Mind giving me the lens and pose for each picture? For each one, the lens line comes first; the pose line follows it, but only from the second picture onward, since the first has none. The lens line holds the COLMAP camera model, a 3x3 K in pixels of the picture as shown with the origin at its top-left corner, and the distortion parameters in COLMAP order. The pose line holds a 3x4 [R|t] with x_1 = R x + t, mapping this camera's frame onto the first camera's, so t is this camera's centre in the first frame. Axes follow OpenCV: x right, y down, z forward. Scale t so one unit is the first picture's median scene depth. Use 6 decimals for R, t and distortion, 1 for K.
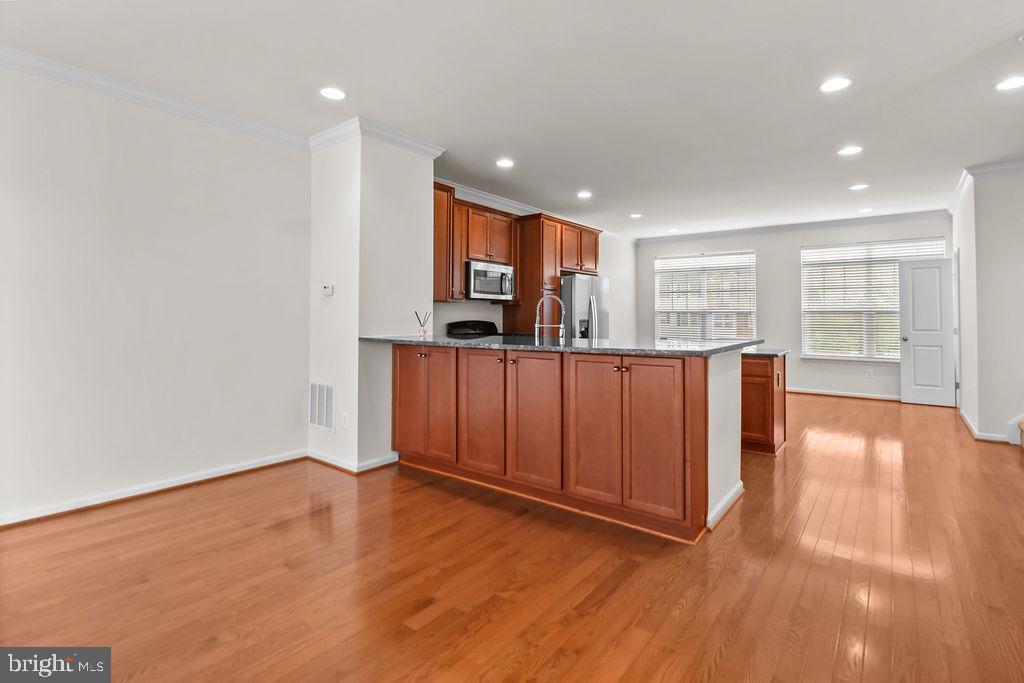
lens RADIAL K [[487.0, 0, 523.4], [0, 487.0, 302.1], [0, 0, 1]] dist [-0.011195, -0.006396]
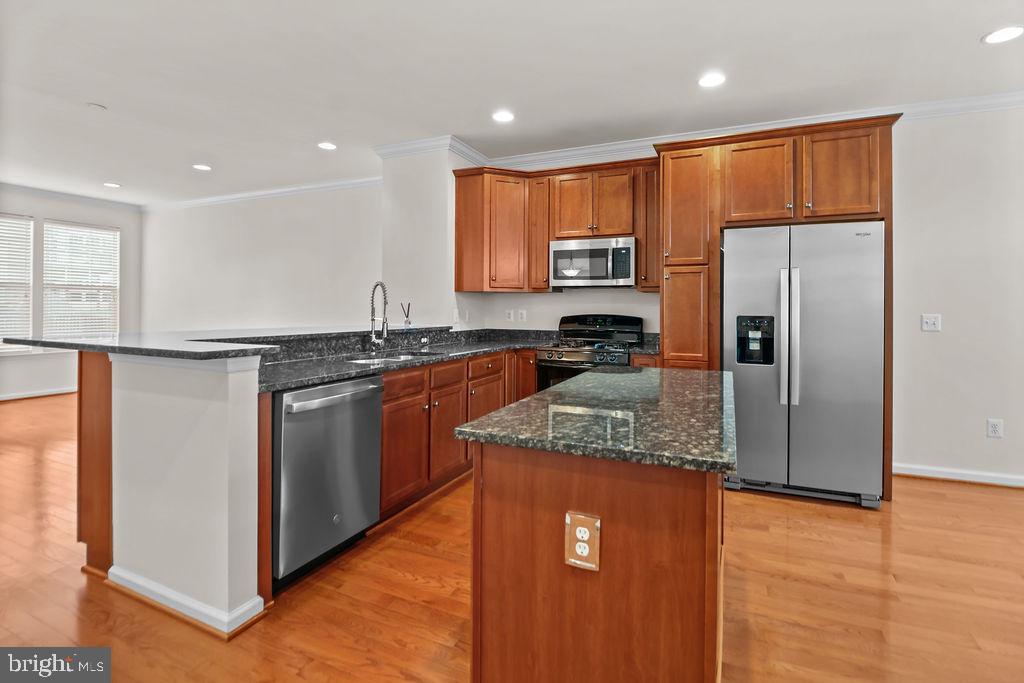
lens RADIAL K [[487.0, 0, 516.7], [0, 487.0, 302.4], [0, 0, 1]] dist [-0.011195, -0.006396]
pose [[0.217994, -0.016988, -0.975802, 0.558028], [0.018835, 0.999736, -0.013197, 0.023459], [0.975768, -0.015502, 0.218256, 0.627739]]
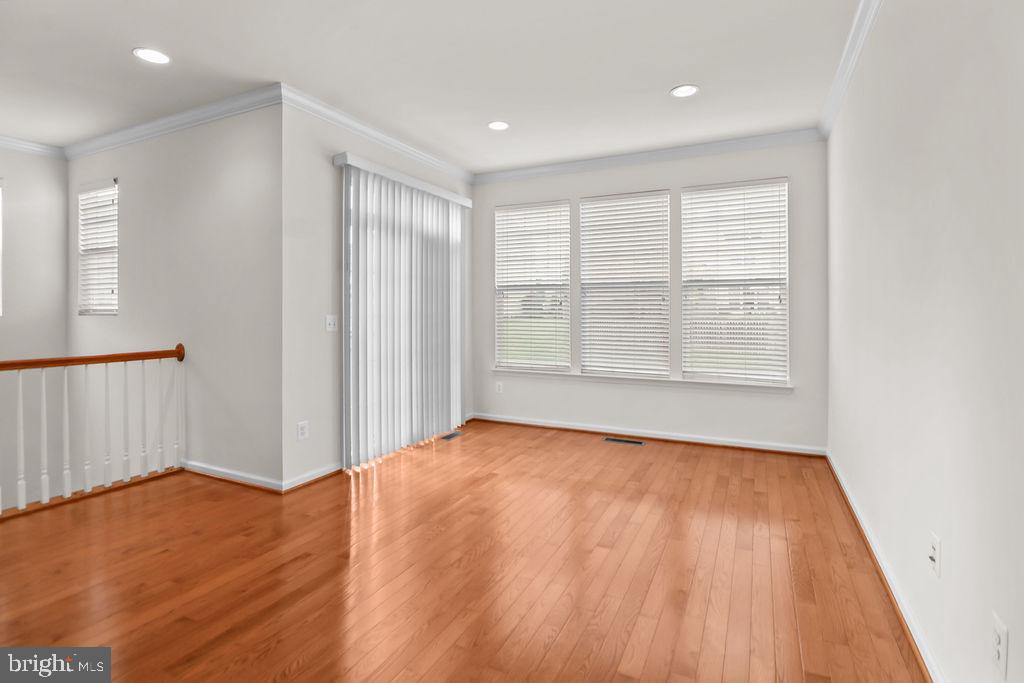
lens RADIAL K [[487.0, 0, 517.6], [0, 487.0, 312.8], [0, 0, 1]] dist [-0.011195, -0.006396]
pose [[-0.979273, -0.005540, -0.202469, -0.249061], [-0.003701, 0.999948, -0.009458, 0.006933], [0.202511, -0.008513, -0.979243, 0.531600]]
